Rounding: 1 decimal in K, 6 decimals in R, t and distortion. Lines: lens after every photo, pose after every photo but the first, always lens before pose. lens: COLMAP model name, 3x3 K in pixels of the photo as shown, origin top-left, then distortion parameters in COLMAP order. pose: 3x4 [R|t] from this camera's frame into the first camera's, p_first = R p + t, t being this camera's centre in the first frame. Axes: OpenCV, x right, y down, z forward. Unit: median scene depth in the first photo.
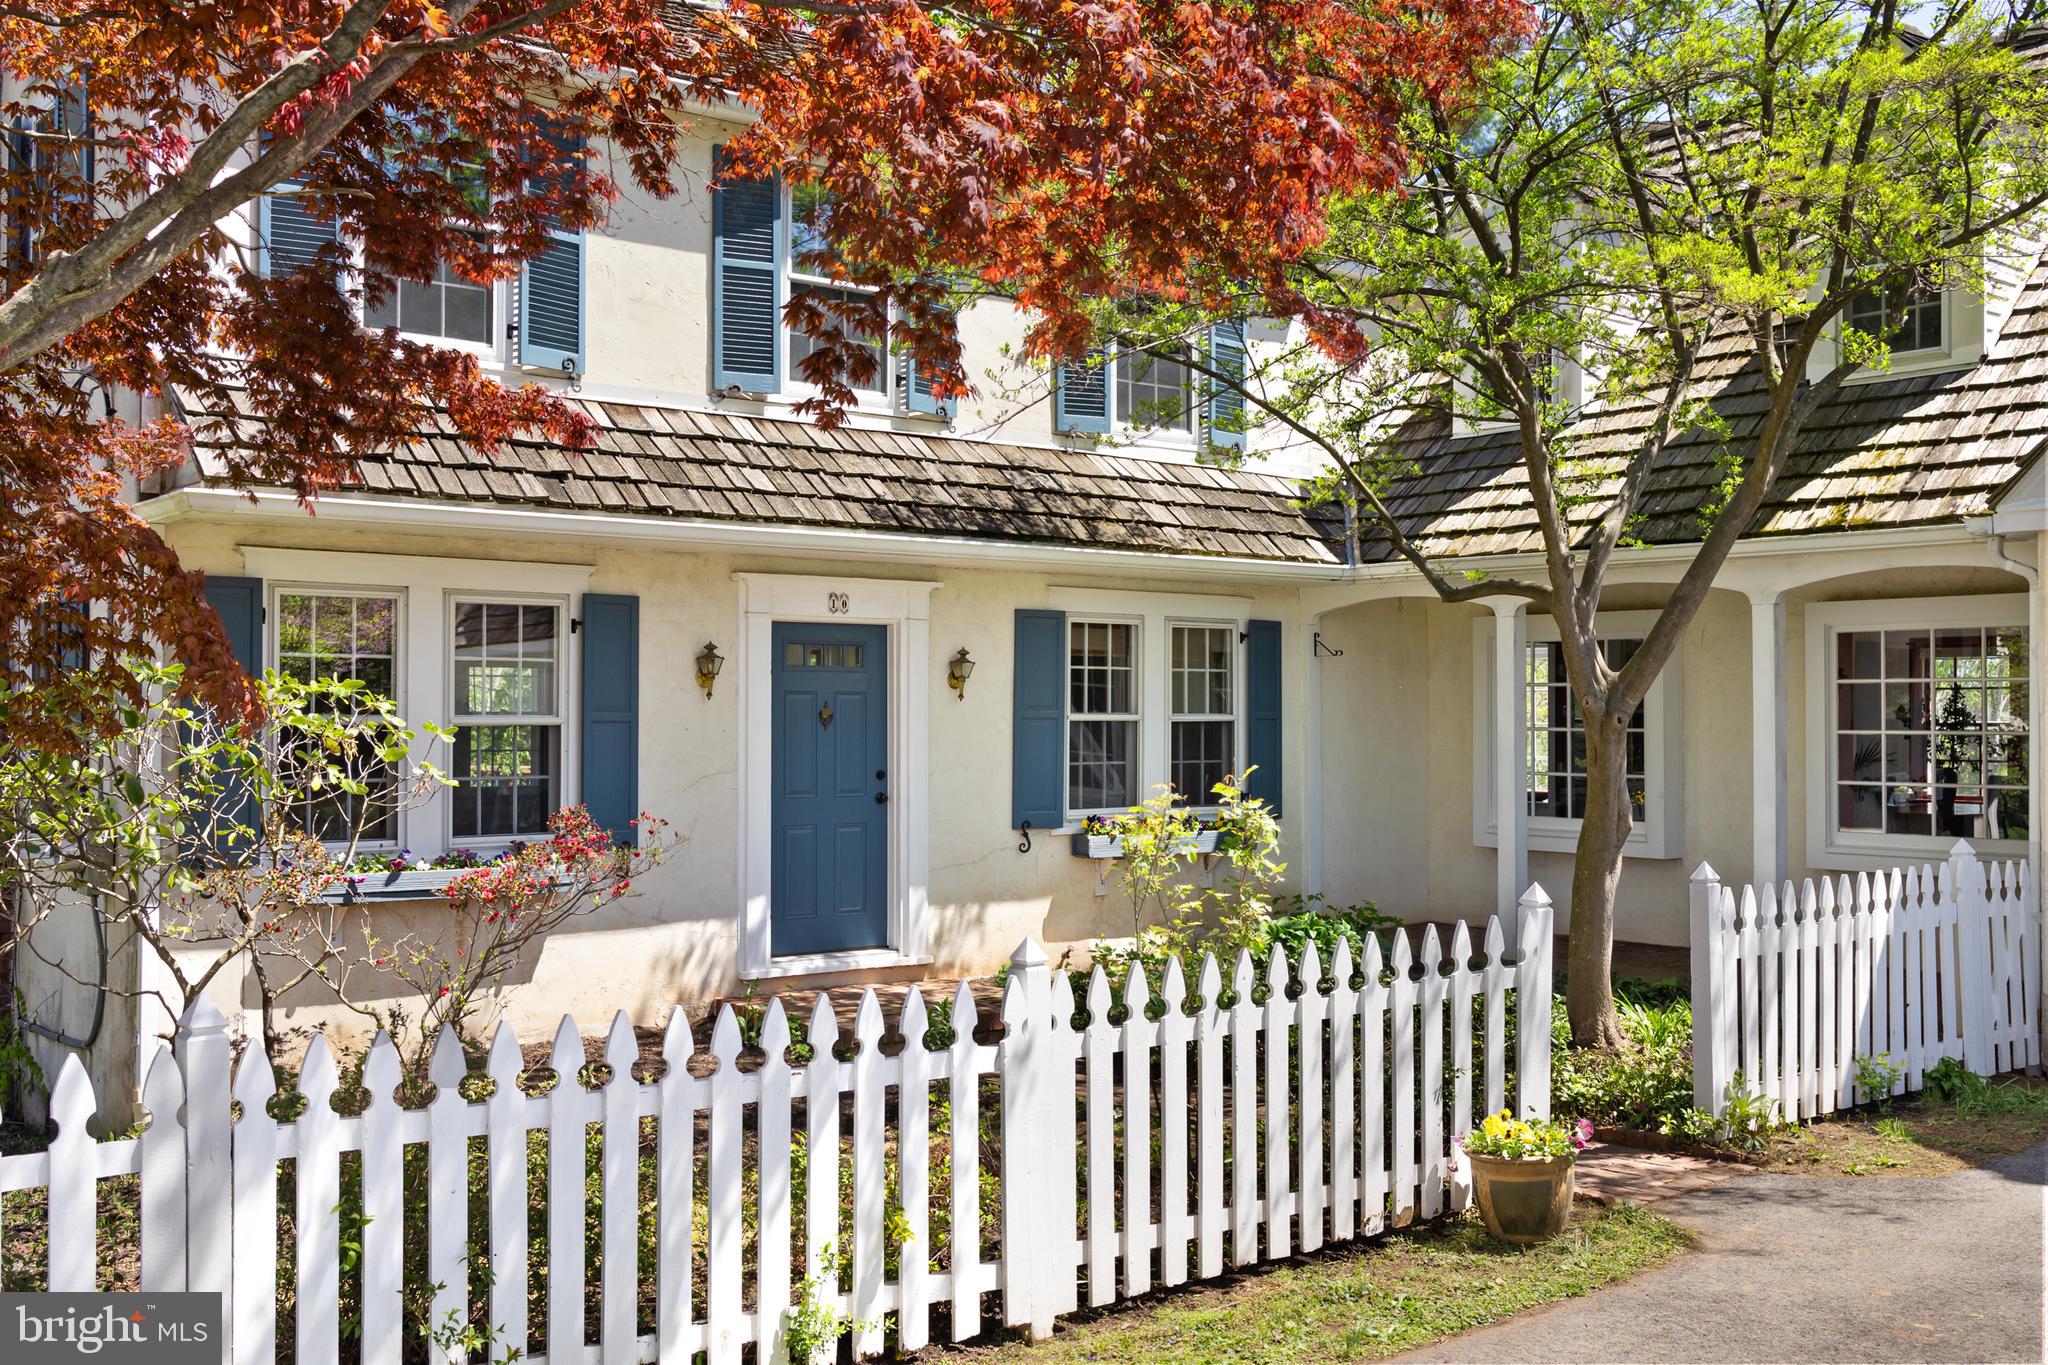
lens RADIAL K [[2031.7, 0, 1037.1], [0, 2031.7, 686.7], [0, 0, 1]] dist [0.011916, 0.000000]
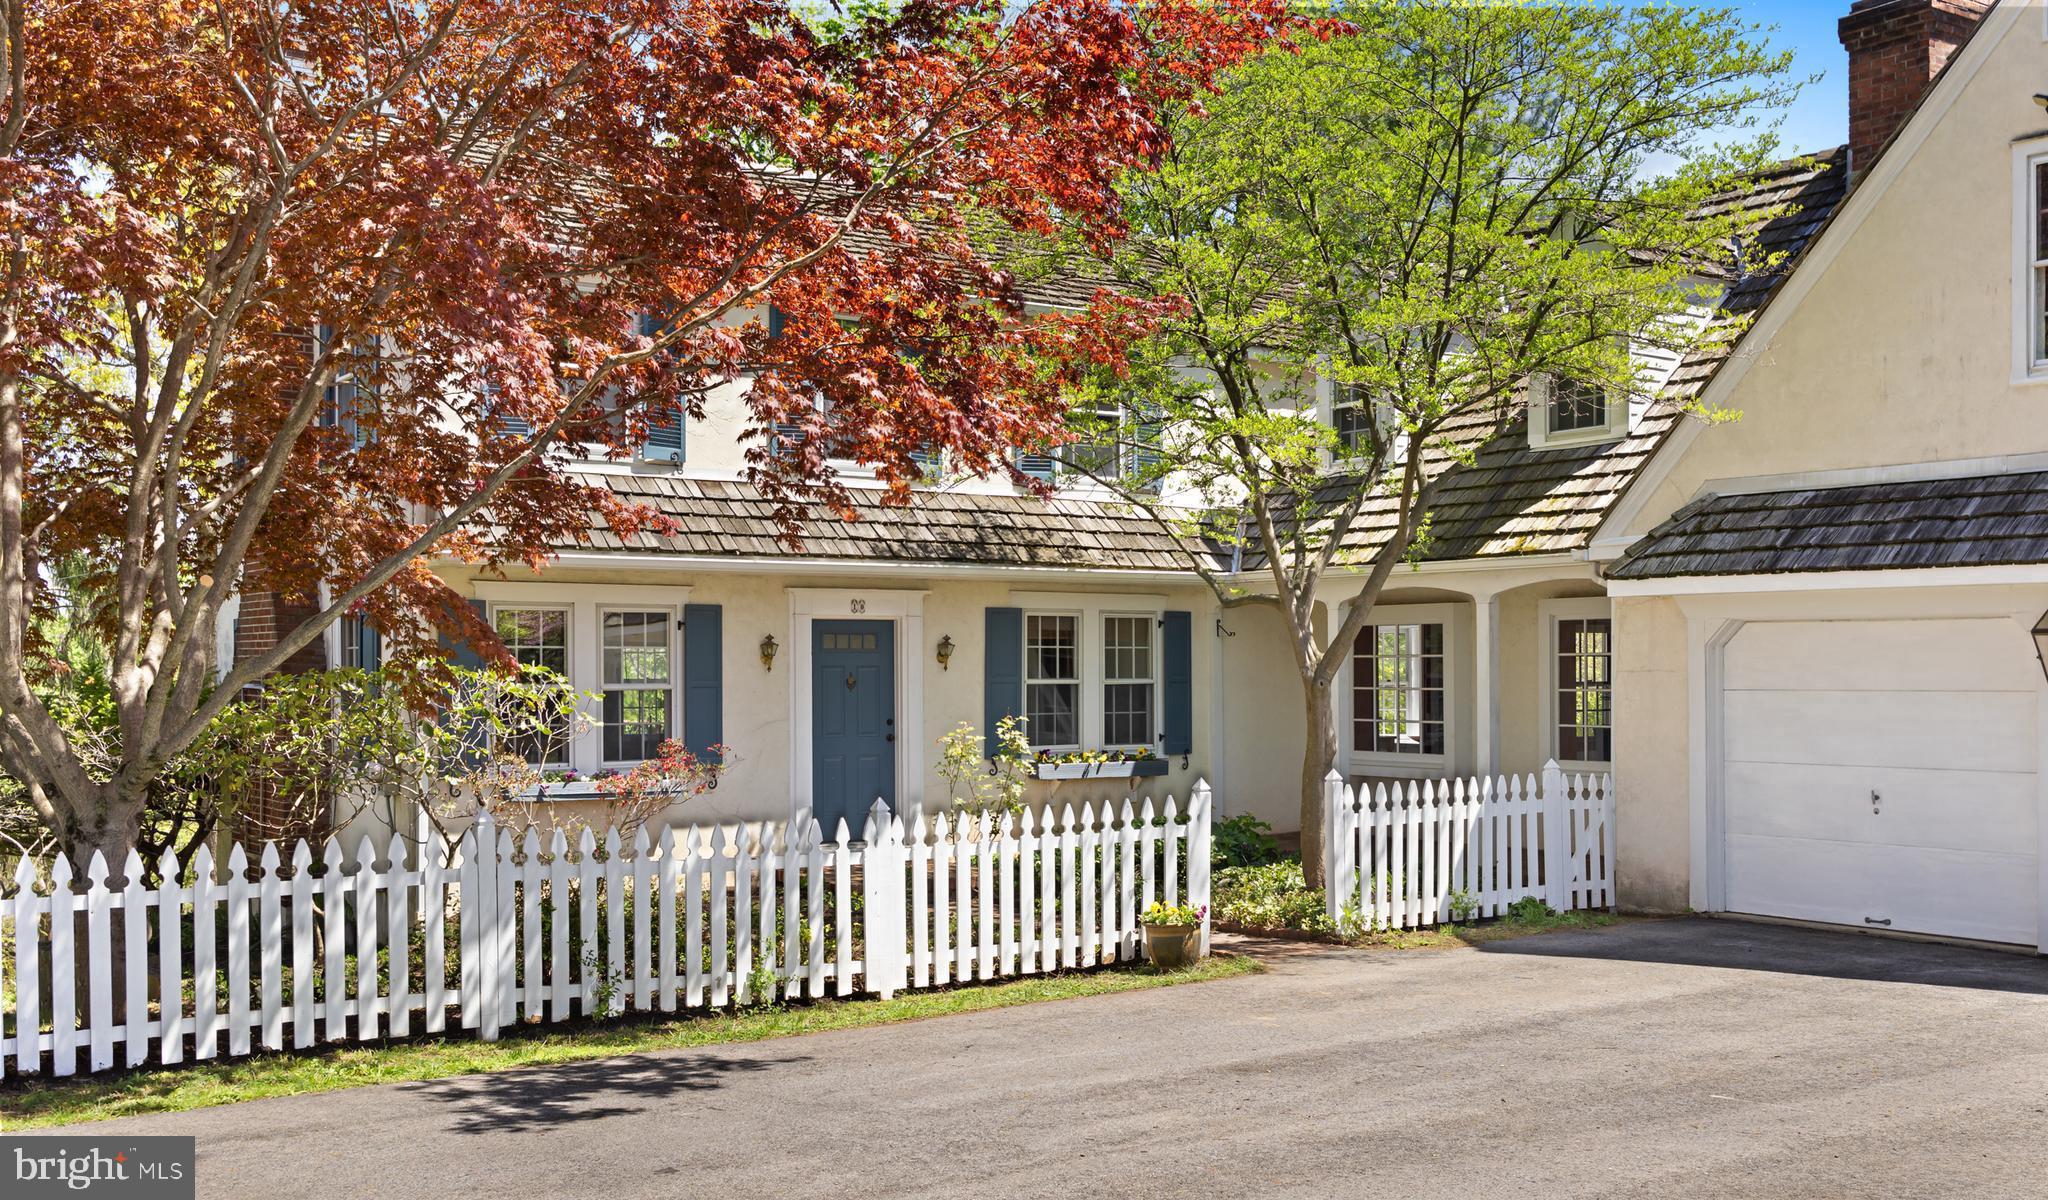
lens RADIAL K [[2028.9, 0, 1027.0], [0, 2028.9, 675.4], [0, 0, 1]] dist [0.007092, 0.000000]
pose [[0.996310, -0.004633, -0.085705, 0.165882], [0.005963, 0.999866, 0.015270, -0.013687], [0.085623, -0.015725, 0.996203, -0.510822]]
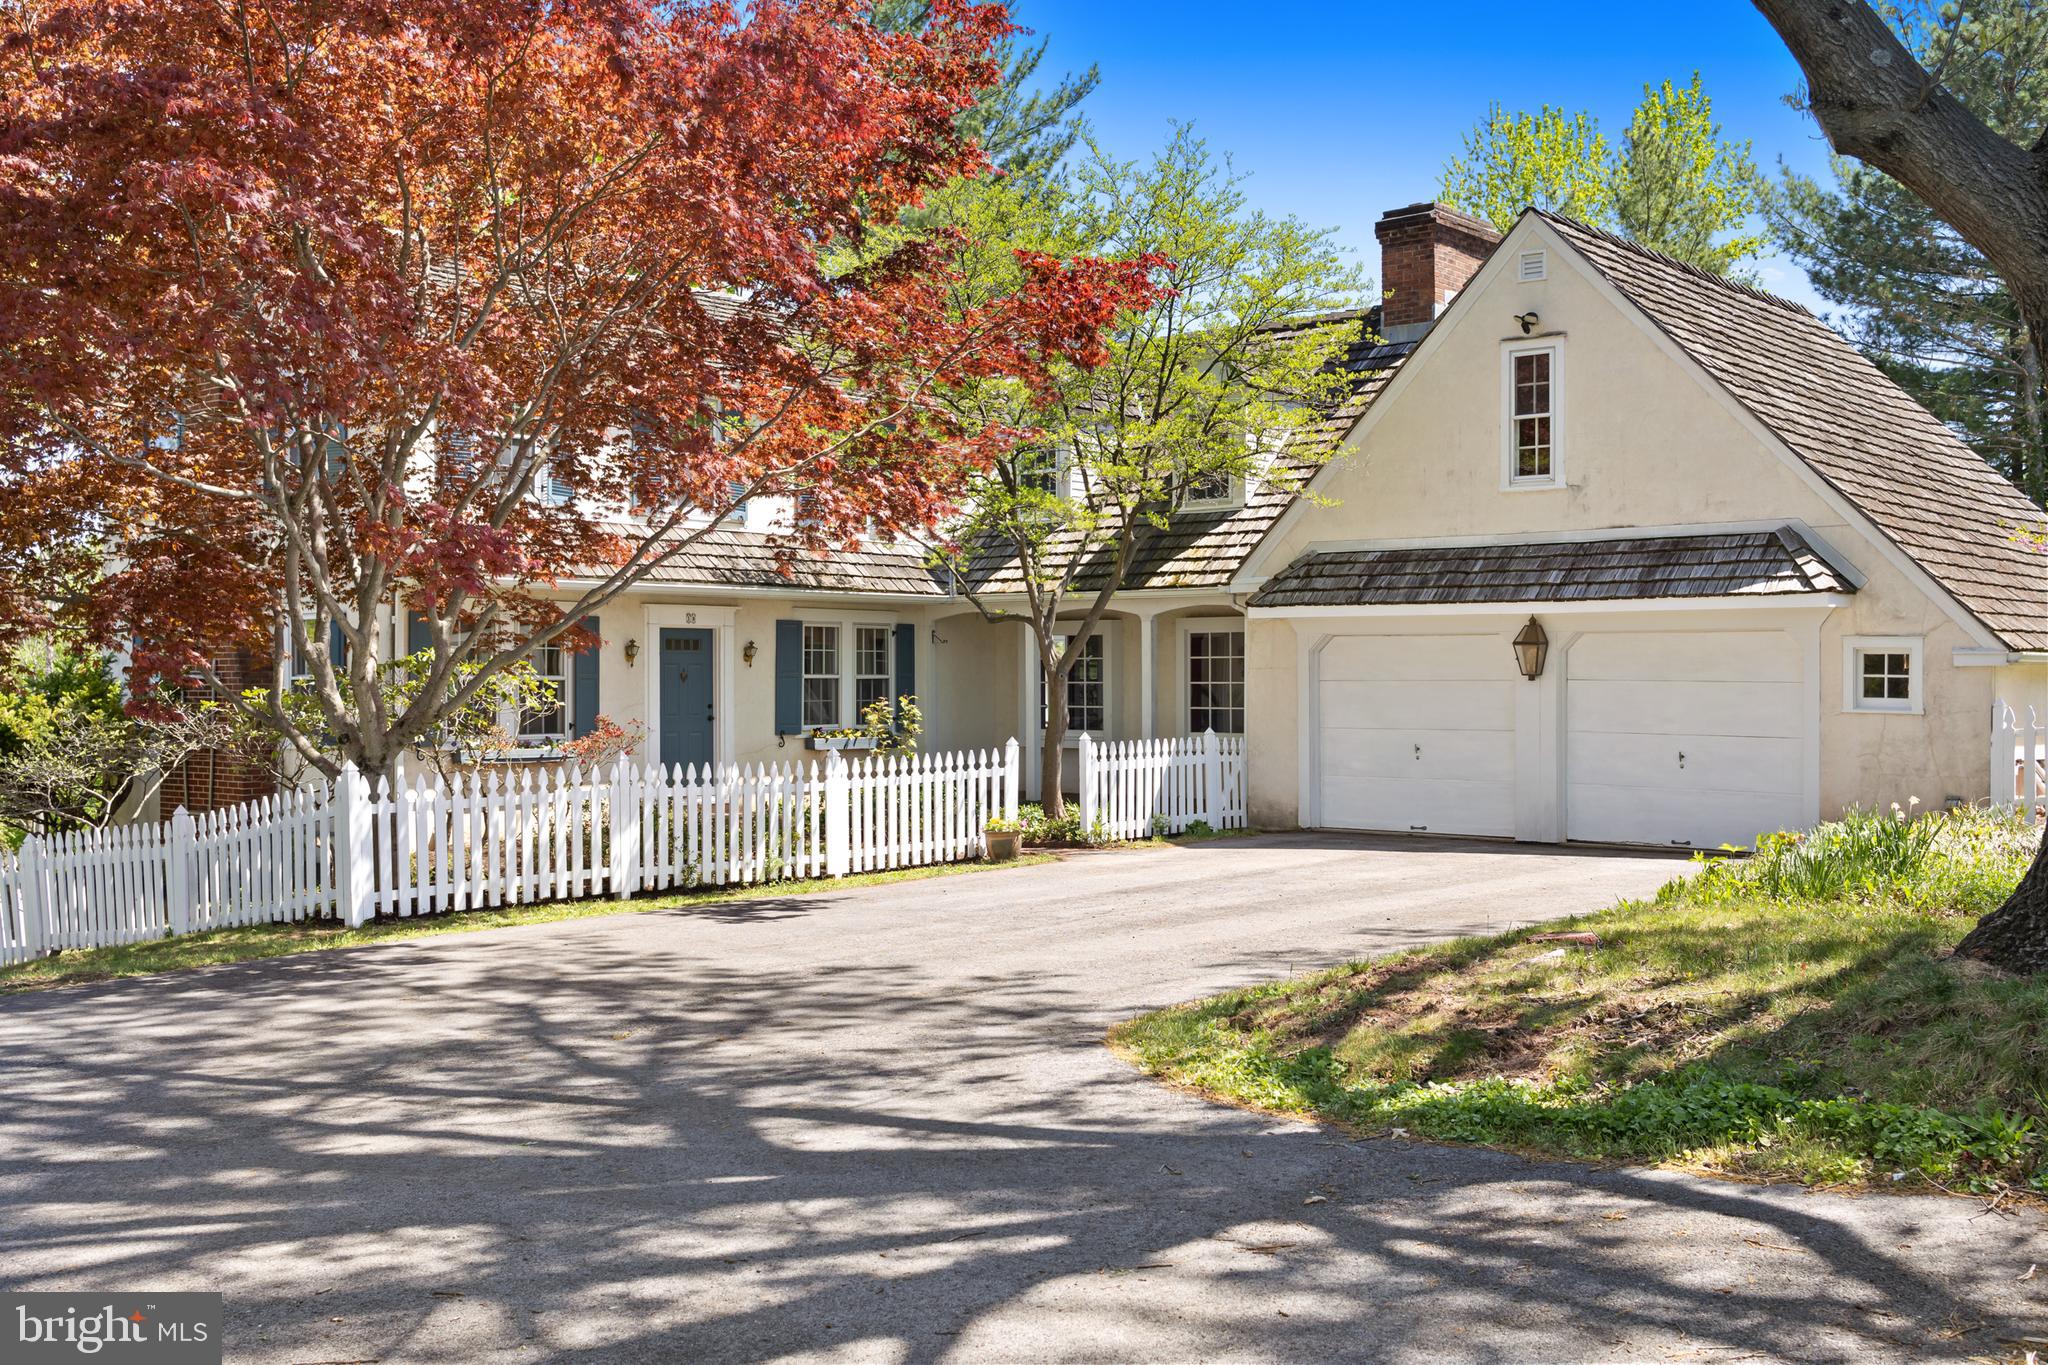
lens RADIAL K [[2031.7, 0, 1031.4], [0, 2031.7, 676.5], [0, 0, 1]] dist [0.011916, 0.000000]
pose [[0.983869, -0.002407, 0.178875, -0.136305], [0.000154, 0.999920, 0.012609, -0.010433], [-0.178891, -0.012378, 0.983791, -1.079200]]
